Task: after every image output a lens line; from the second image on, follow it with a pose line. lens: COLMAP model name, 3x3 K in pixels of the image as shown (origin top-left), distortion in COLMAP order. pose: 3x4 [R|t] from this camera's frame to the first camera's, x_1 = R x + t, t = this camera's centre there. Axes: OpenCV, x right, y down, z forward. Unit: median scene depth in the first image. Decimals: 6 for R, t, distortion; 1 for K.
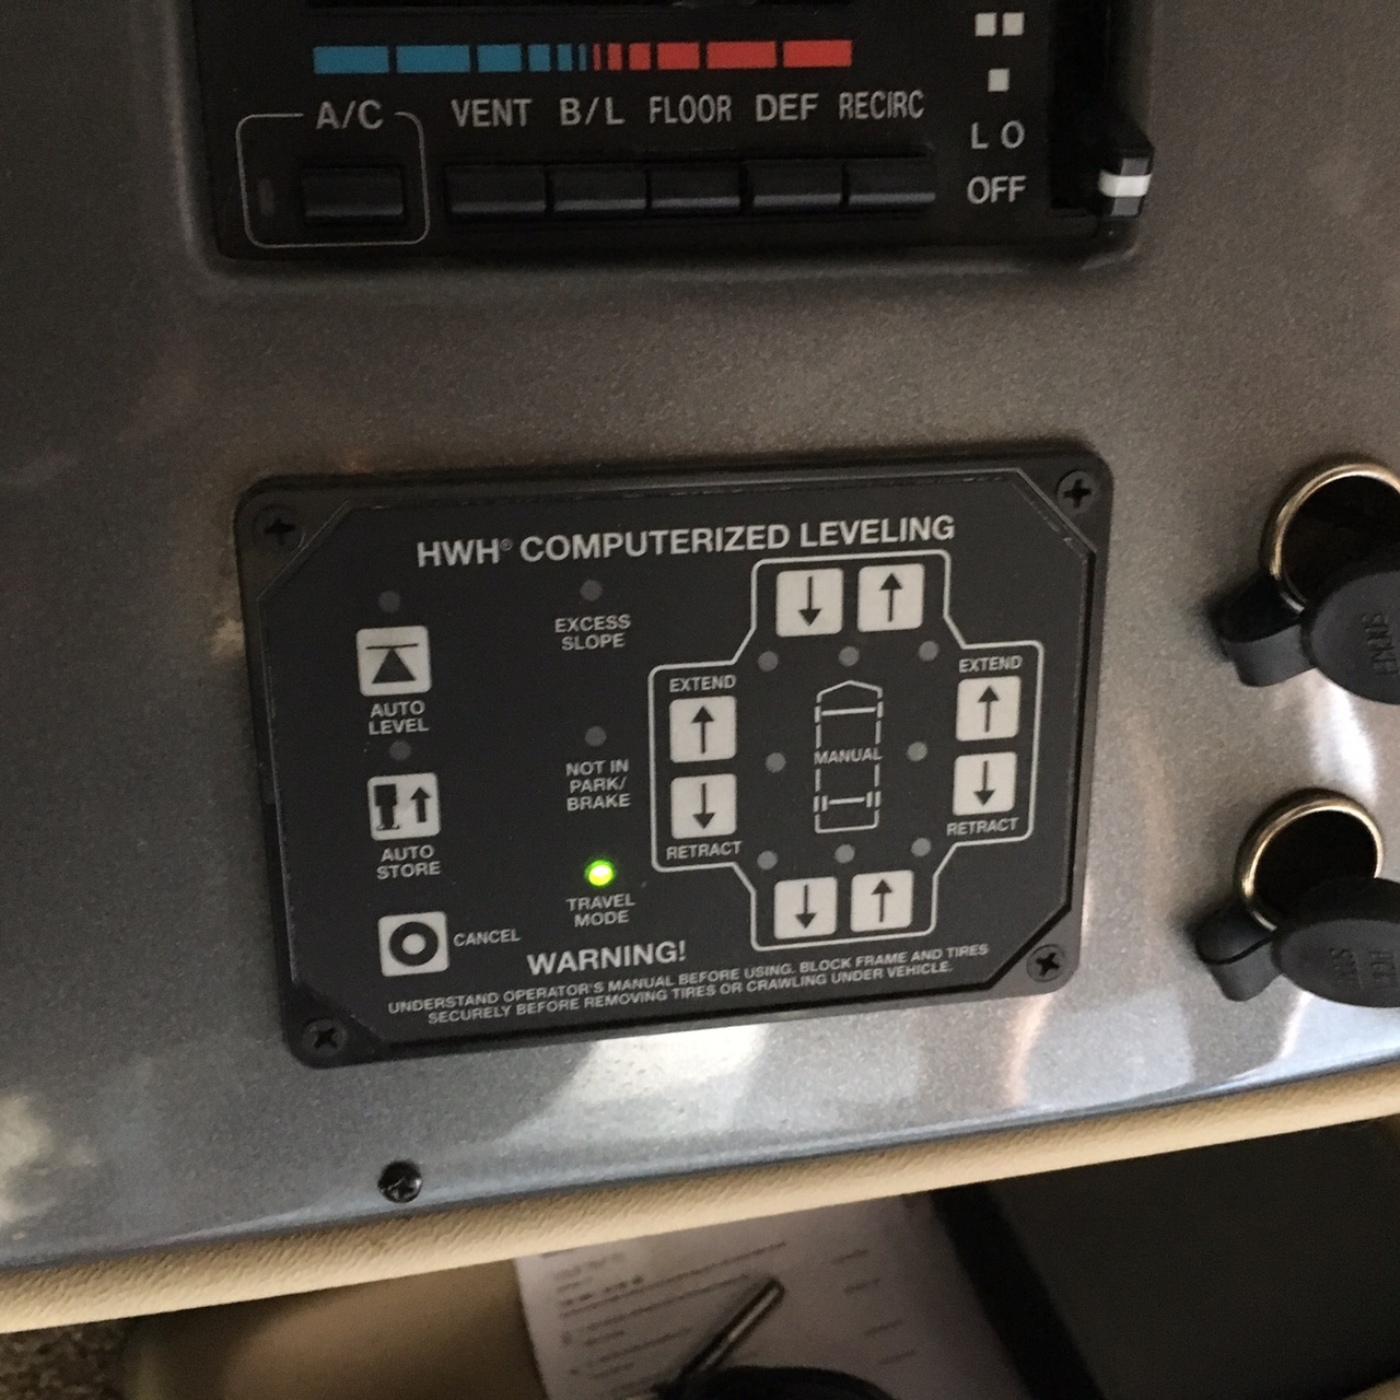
lens RADIAL K [[1678.1, 0, 700.0], [0, 1678.1, 700.0], [0, 0, 1]] dist [0.060009, -0.026449]
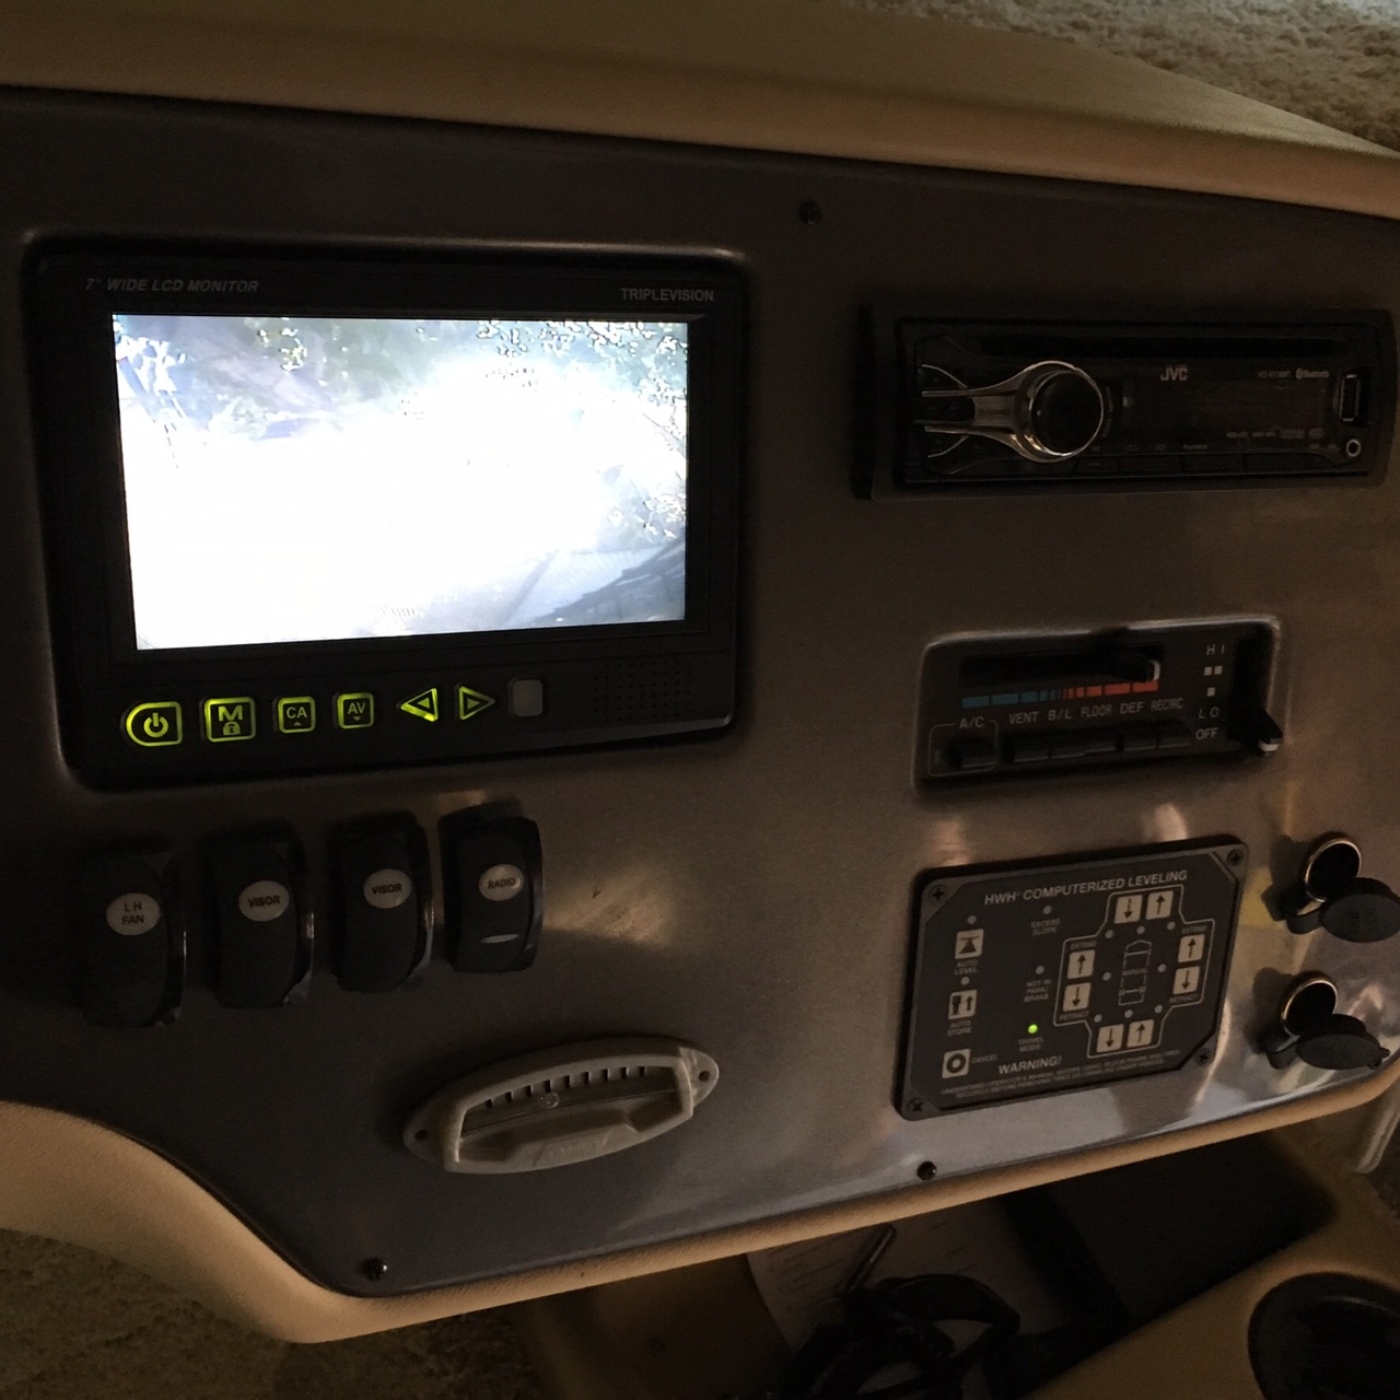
lens RADIAL K [[1678.1, 0, 700.0], [0, 1678.1, 700.0], [0, 0, 1]] dist [0.060009, -0.026449]
pose [[0.981977, -0.003309, 0.188972, -0.924754], [0.001598, 0.999956, 0.009210, -0.358401], [-0.188994, -0.008742, 0.981939, -1.126776]]
